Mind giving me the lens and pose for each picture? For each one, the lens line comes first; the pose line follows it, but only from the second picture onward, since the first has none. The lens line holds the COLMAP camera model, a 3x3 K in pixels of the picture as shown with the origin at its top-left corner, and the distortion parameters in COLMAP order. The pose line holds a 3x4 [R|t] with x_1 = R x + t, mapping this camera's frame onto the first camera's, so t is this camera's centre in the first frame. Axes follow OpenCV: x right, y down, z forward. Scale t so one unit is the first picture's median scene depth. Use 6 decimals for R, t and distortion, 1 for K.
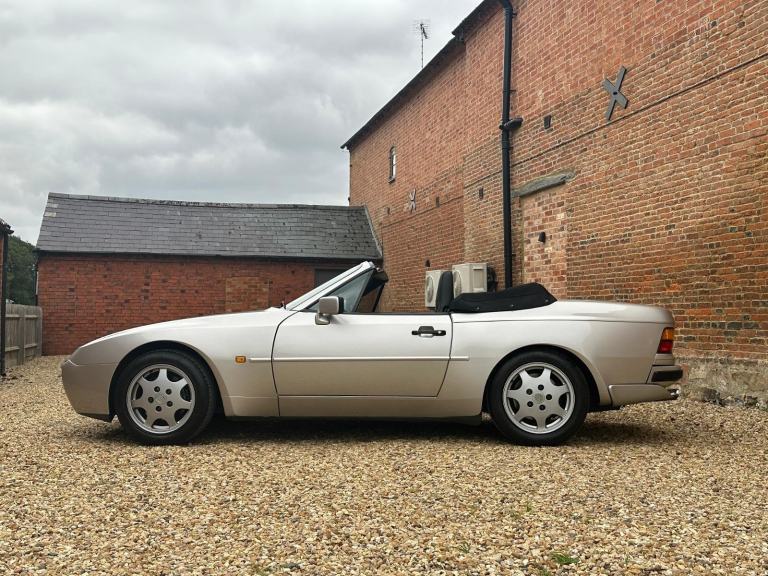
lens RADIAL K [[852.4, 0, 384.0], [0, 852.4, 288.0], [0, 0, 1]] dist [0.121444, -0.020868]
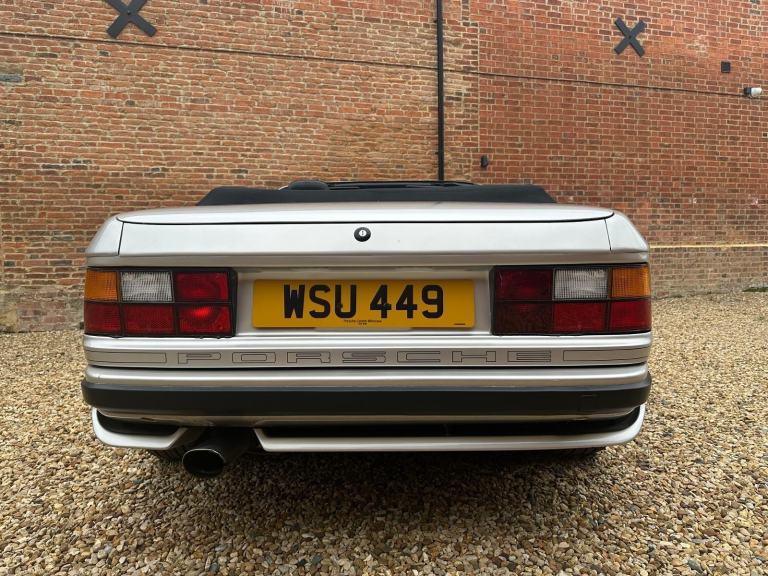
lens RADIAL K [[547.8, 0, 384.0], [0, 547.8, 288.0], [0, 0, 1]] dist [0.036483, -0.042721]
pose [[-0.032283, -0.066285, 0.997278, -0.406050], [-0.013887, 0.997732, 0.065866, 0.032178], [-0.999382, -0.011723, -0.033130, 0.848307]]
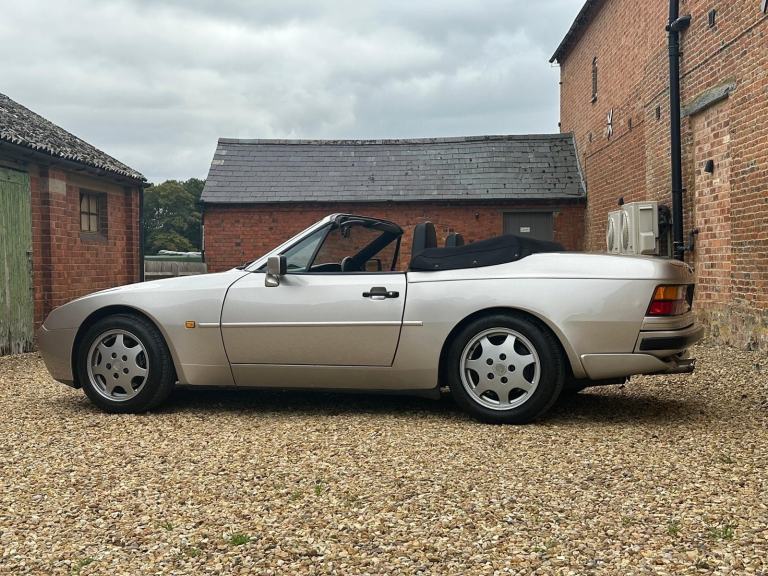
lens RADIAL K [[1016.4, 0, 384.0], [0, 1016.4, 288.0], [0, 0, 1]] dist [0.213878, -0.506724]
pose [[0.960006, -0.010806, -0.279772, 0.222288], [0.025945, 0.998389, 0.050466, -0.004662], [0.278776, -0.055707, 0.958739, -0.005845]]
